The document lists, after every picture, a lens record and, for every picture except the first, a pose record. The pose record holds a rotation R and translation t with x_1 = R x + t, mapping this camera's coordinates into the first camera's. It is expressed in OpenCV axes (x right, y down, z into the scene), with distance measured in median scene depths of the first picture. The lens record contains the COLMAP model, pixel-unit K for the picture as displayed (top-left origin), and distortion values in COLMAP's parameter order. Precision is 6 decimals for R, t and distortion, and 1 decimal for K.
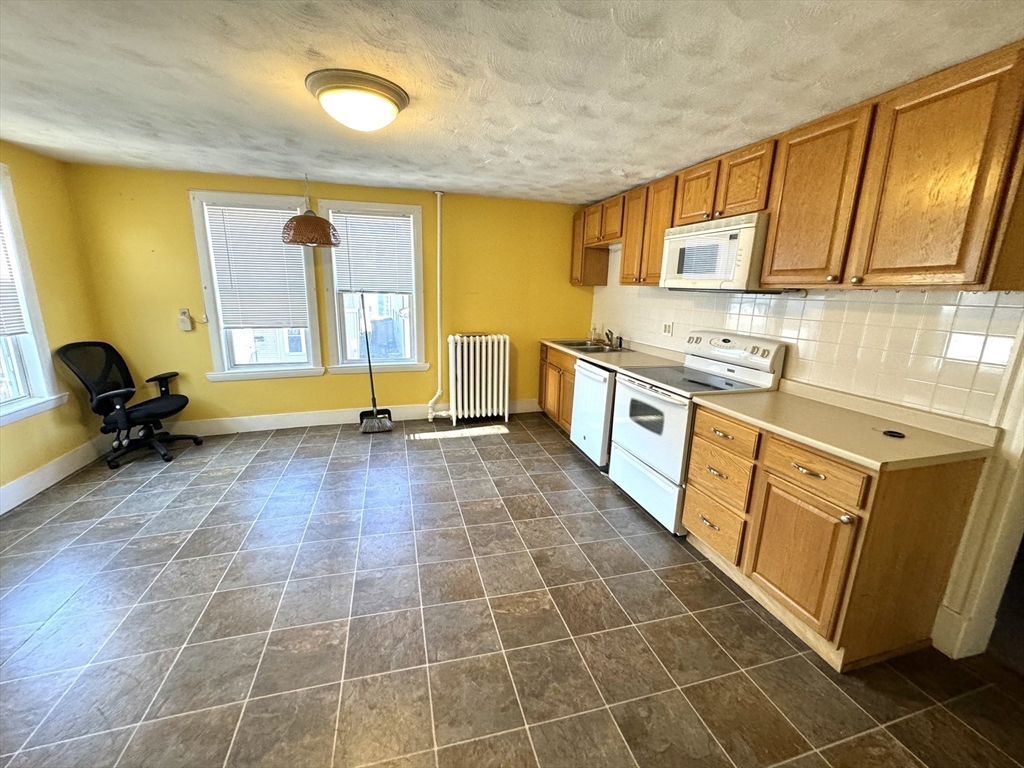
lens RADIAL K [[407.6, 0, 512.0], [0, 407.6, 384.0], [0, 0, 1]] dist [0.000214, 0.000125]
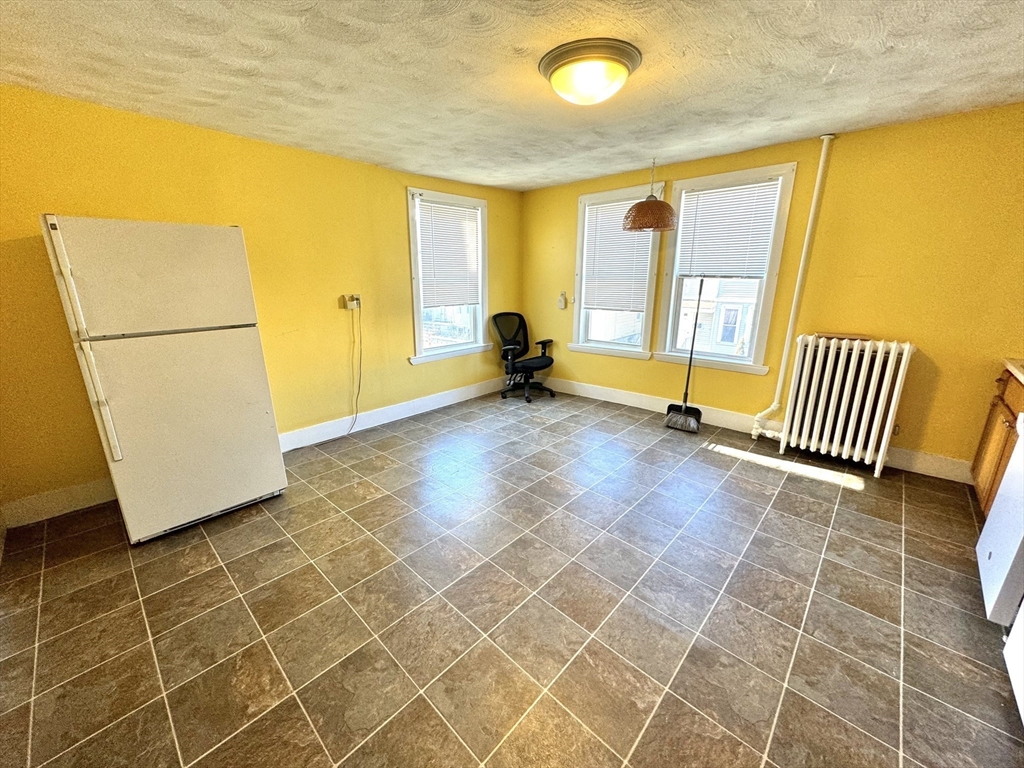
lens RADIAL K [[407.6, 0, 512.0], [0, 407.6, 384.0], [0, 0, 1]] dist [0.000214, 0.000125]
pose [[0.514751, 0.203778, -0.832770, 0.236417], [-0.182710, 0.975102, 0.125670, -0.030874], [0.837645, 0.087467, 0.539167, 0.189791]]
